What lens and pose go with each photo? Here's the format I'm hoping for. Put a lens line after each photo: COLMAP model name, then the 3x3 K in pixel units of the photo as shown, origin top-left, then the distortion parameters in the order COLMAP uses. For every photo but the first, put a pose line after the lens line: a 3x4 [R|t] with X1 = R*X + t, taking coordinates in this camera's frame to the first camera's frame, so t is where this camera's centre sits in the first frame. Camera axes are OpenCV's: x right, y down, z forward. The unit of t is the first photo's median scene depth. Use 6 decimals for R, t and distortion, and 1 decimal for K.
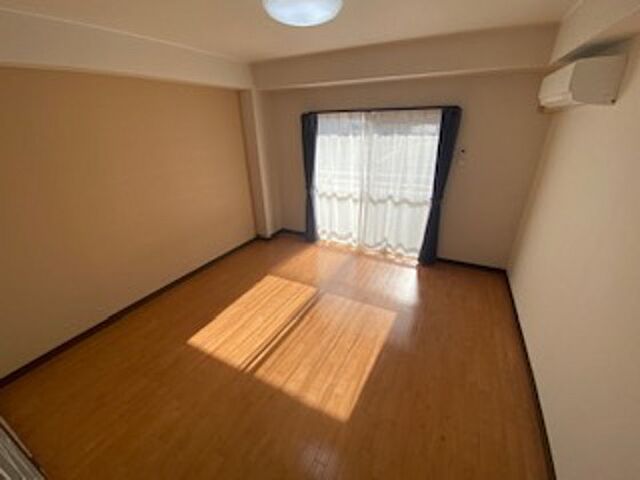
lens RADIAL K [[253.7, 0, 320.0], [0, 253.7, 240.0], [0, 0, 1]] dist [-0.044195, -0.000167]
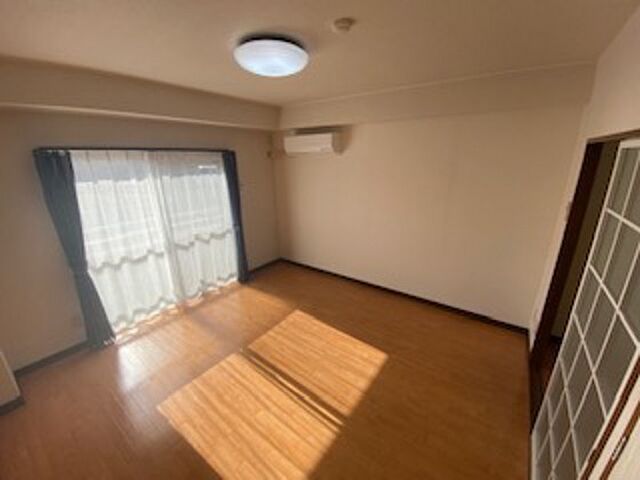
lens RADIAL K [[260.8, 0, 319.1], [0, 260.8, 229.6], [0, 0, 1]] dist [0.013003, -0.015759]
pose [[0.158534, -0.248619, 0.955539, -0.628573], [0.394837, 0.902992, 0.169440, -0.191643], [-0.904970, 0.350420, 0.241319, 0.352669]]
